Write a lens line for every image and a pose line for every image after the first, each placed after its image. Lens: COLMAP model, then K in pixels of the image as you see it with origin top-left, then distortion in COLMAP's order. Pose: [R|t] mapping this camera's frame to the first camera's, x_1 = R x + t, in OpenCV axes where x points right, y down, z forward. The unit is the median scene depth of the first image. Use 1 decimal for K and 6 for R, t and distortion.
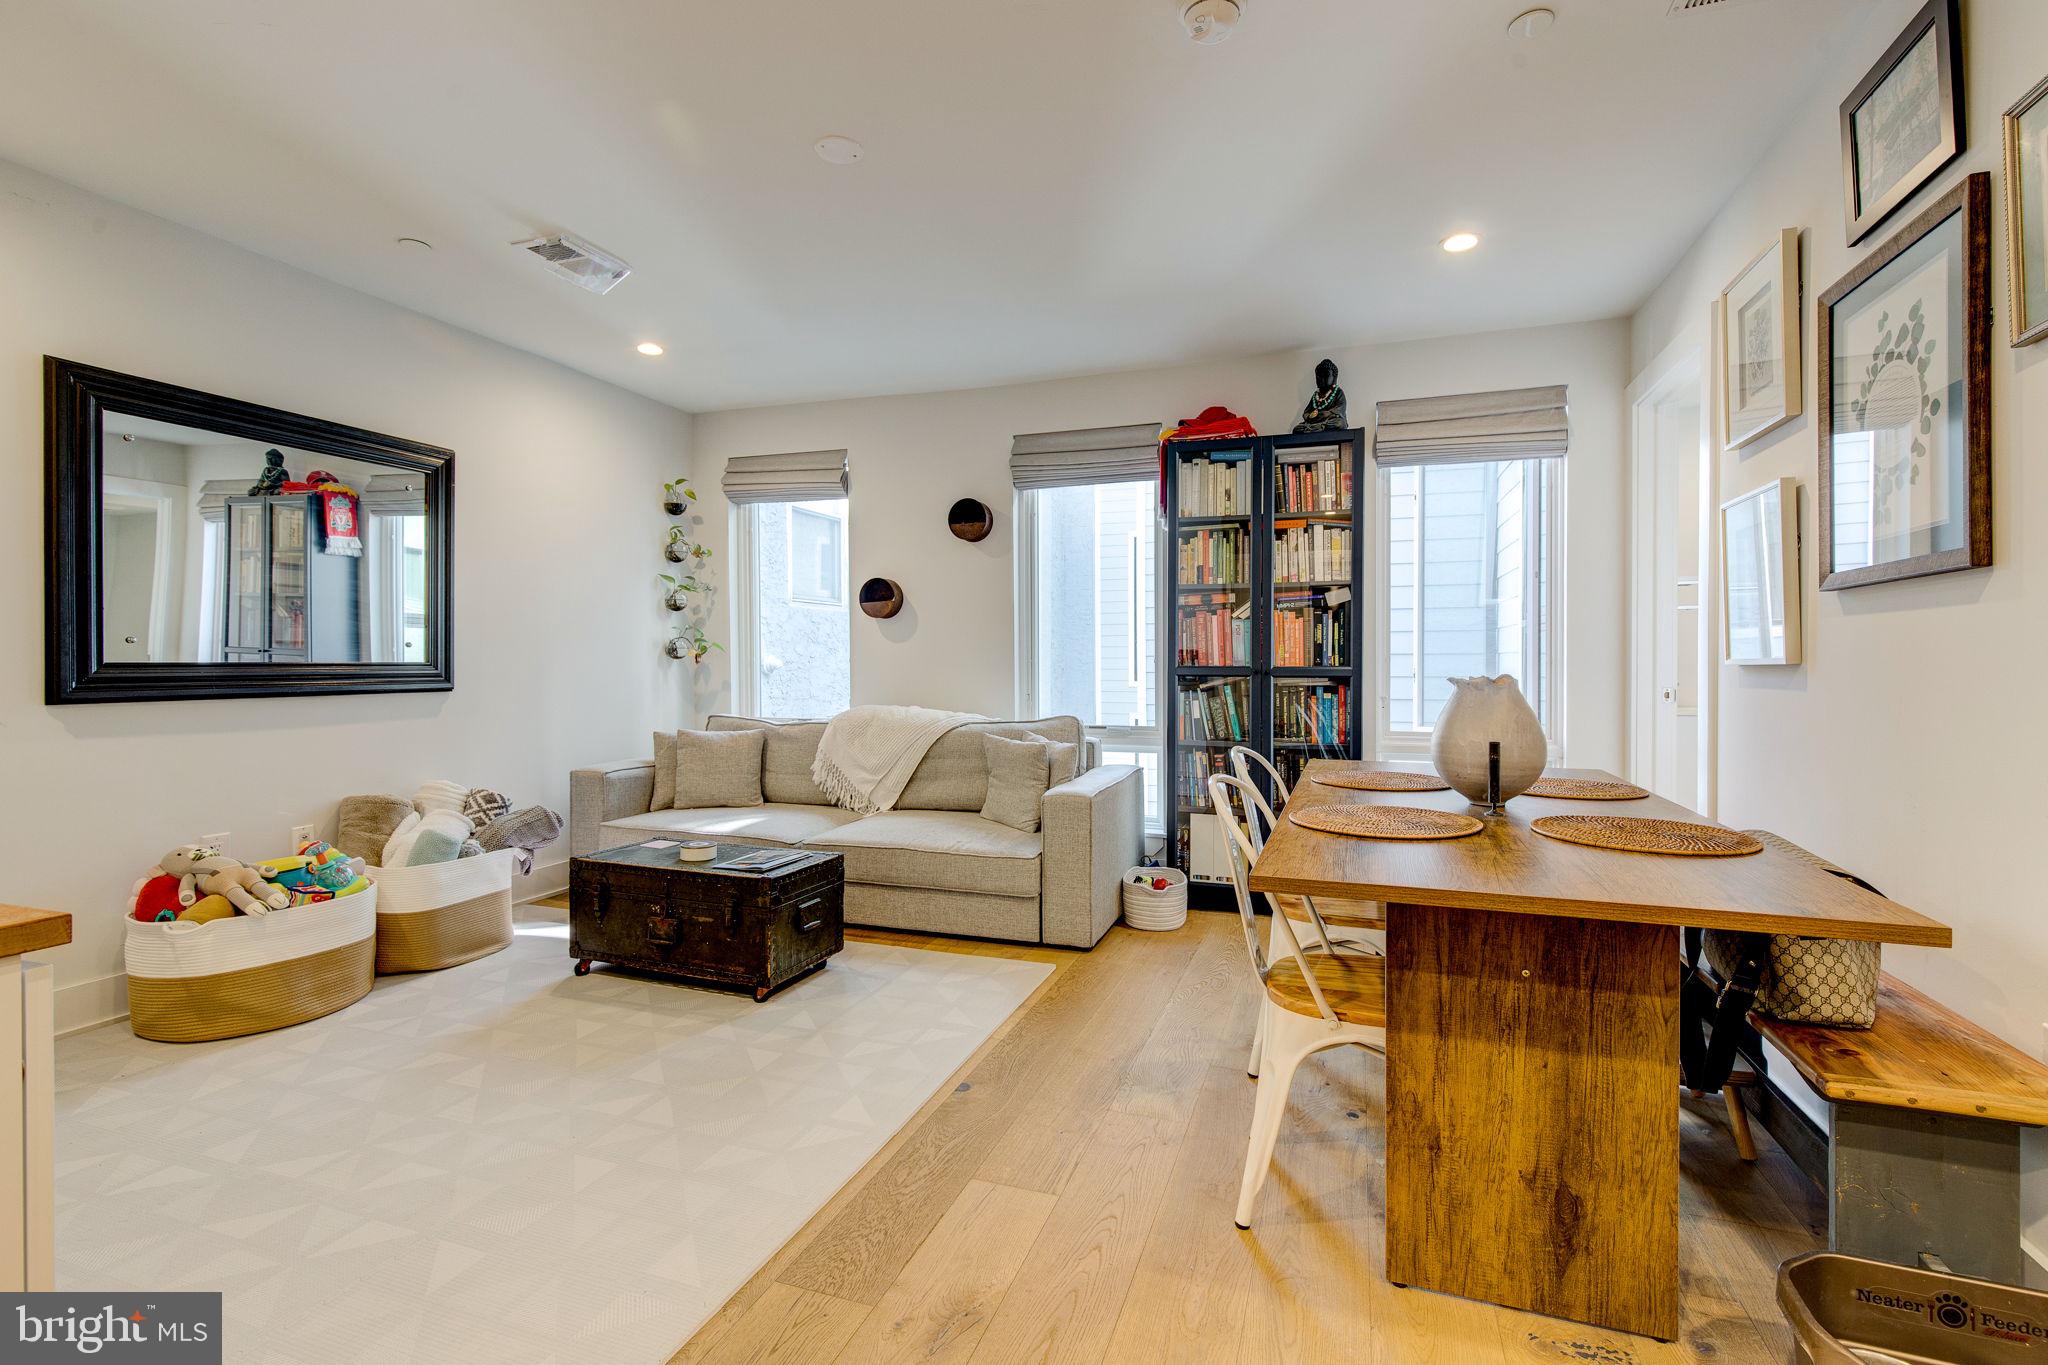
lens RADIAL K [[928.3, 0, 1028.5], [0, 928.3, 669.5], [0, 0, 1]] dist [0.004932, -0.000016]
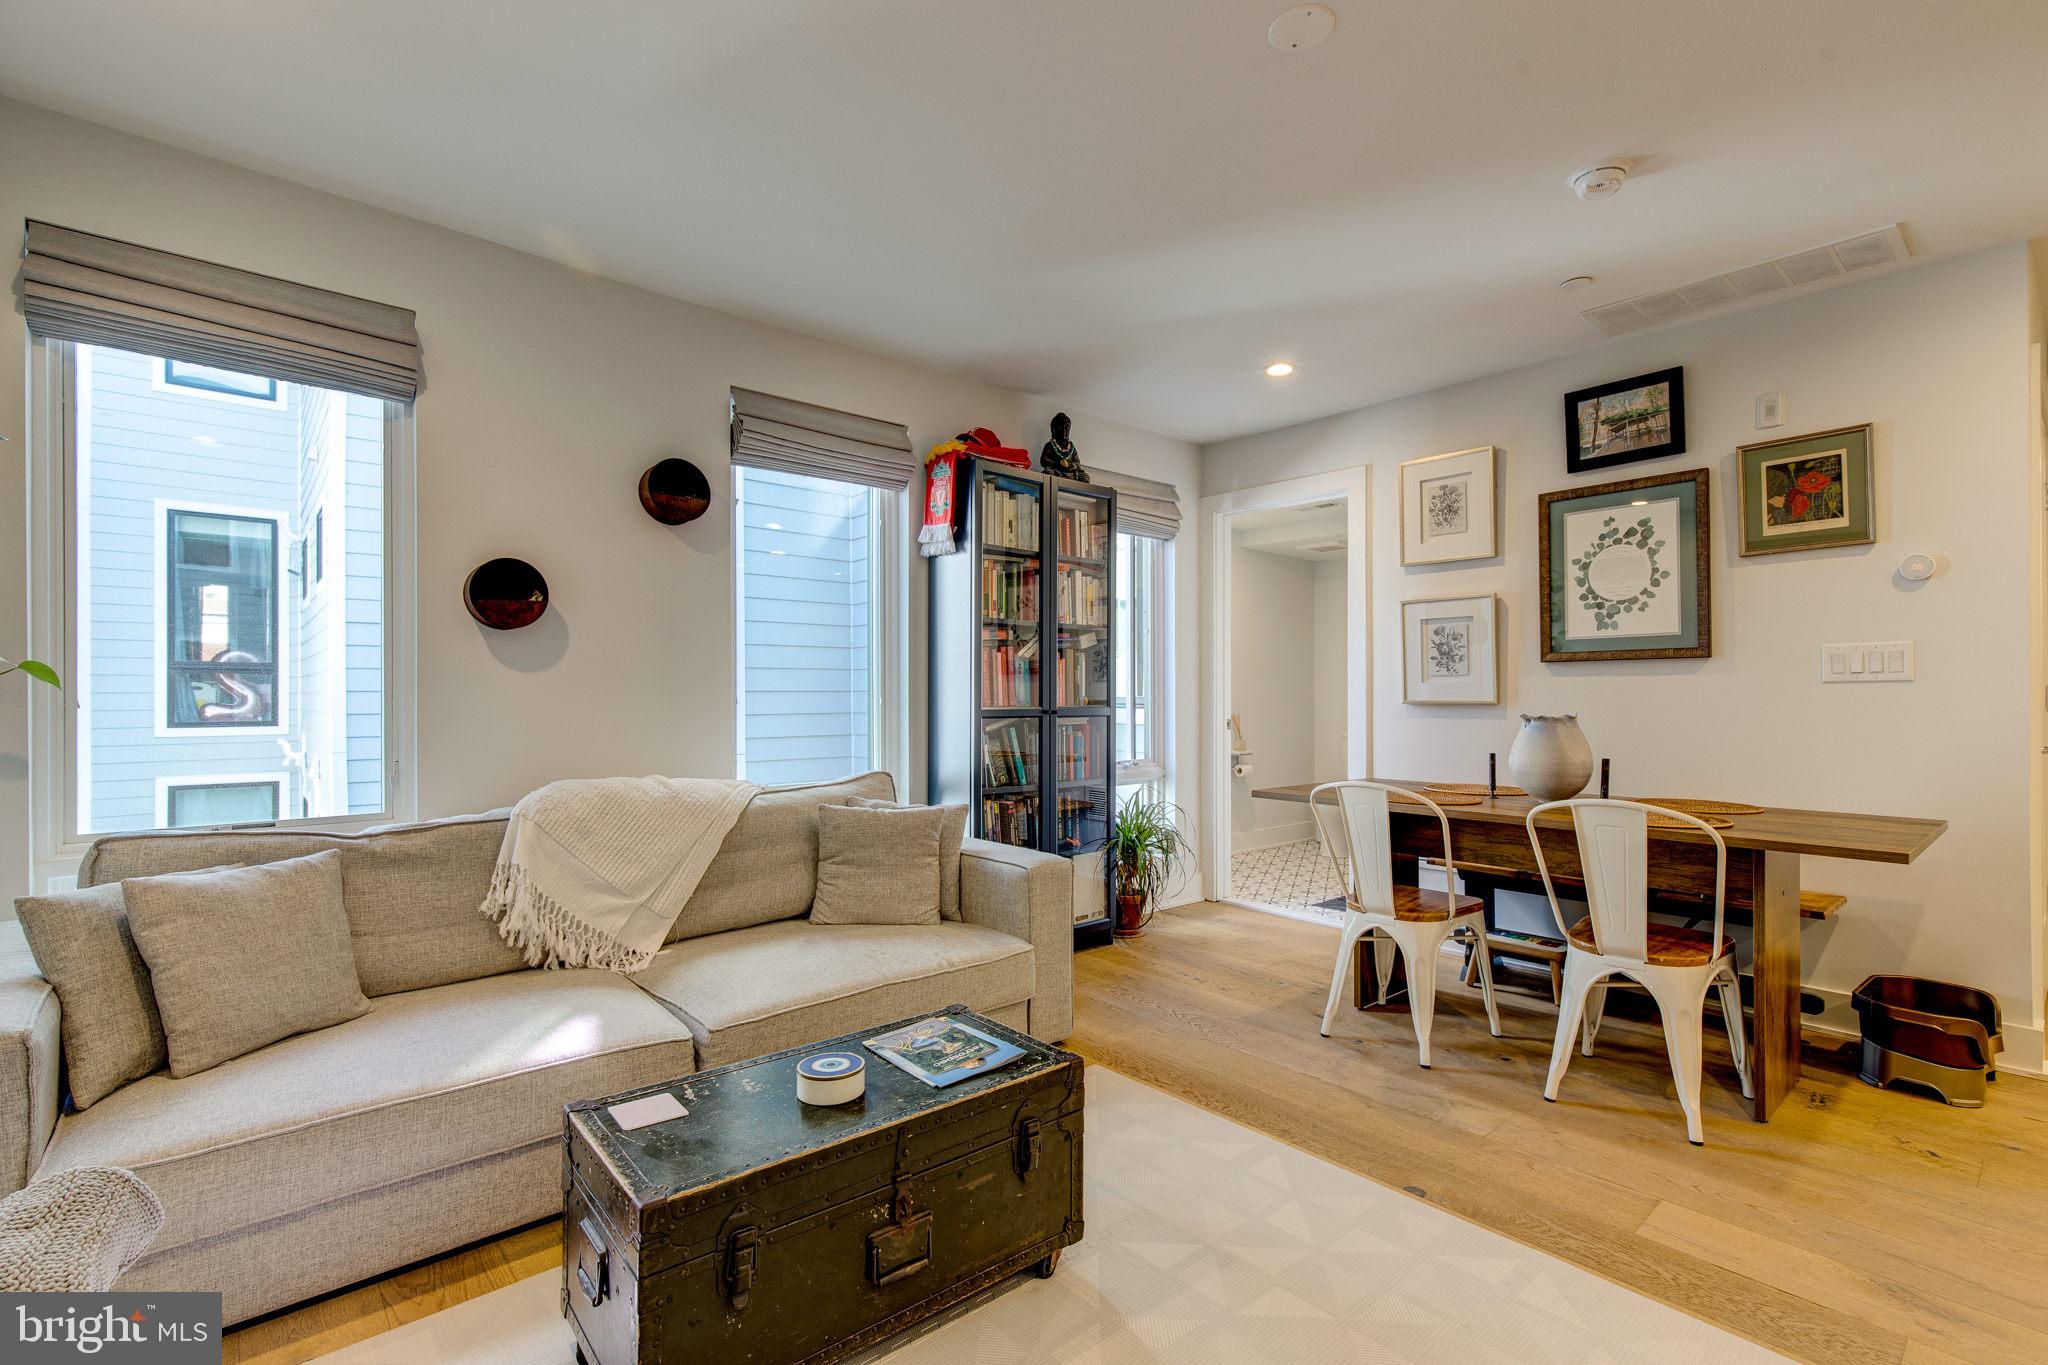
lens RADIAL K [[928.3, 0, 1033.3], [0, 928.3, 683.3], [0, 0, 1]] dist [0.004932, -0.000016]
pose [[0.486903, 0.009430, 0.873405, -0.600564], [0.007201, 0.999864, -0.014809, -0.012954], [-0.873426, 0.013500, 0.486769, 0.516102]]
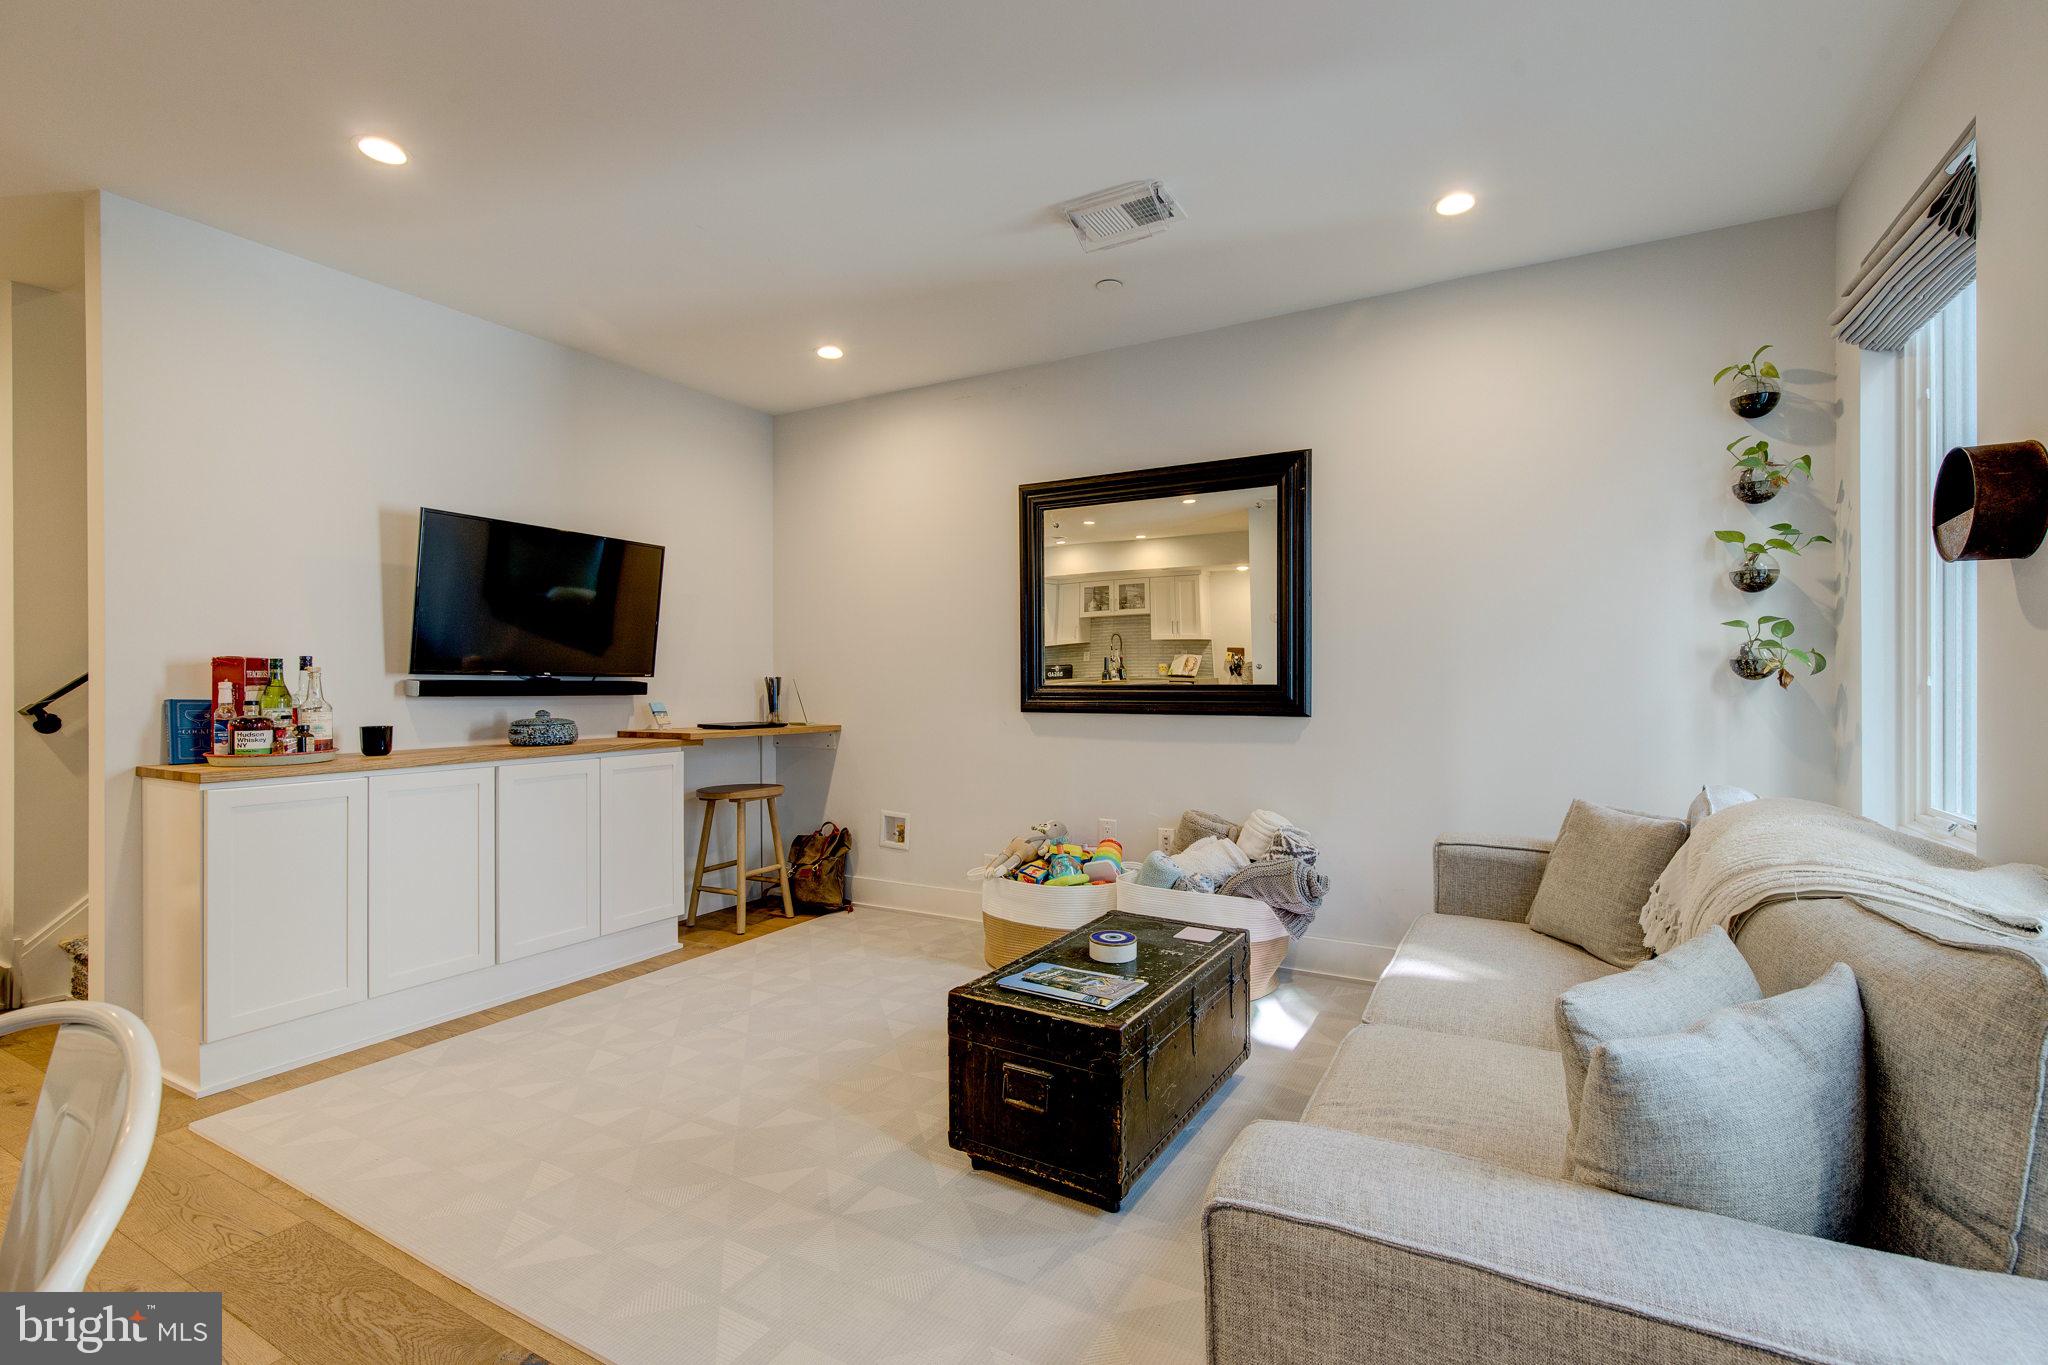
lens RADIAL K [[903.1, 0, 1019.2], [0, 903.1, 689.7], [0, 0, 1]] dist [0.003771, -0.000163]
pose [[-0.171018, 0.006843, -0.985244, 0.278161], [-0.006653, 0.999945, 0.008100, -0.008001], [0.985246, 0.007940, -0.170963, 0.834466]]
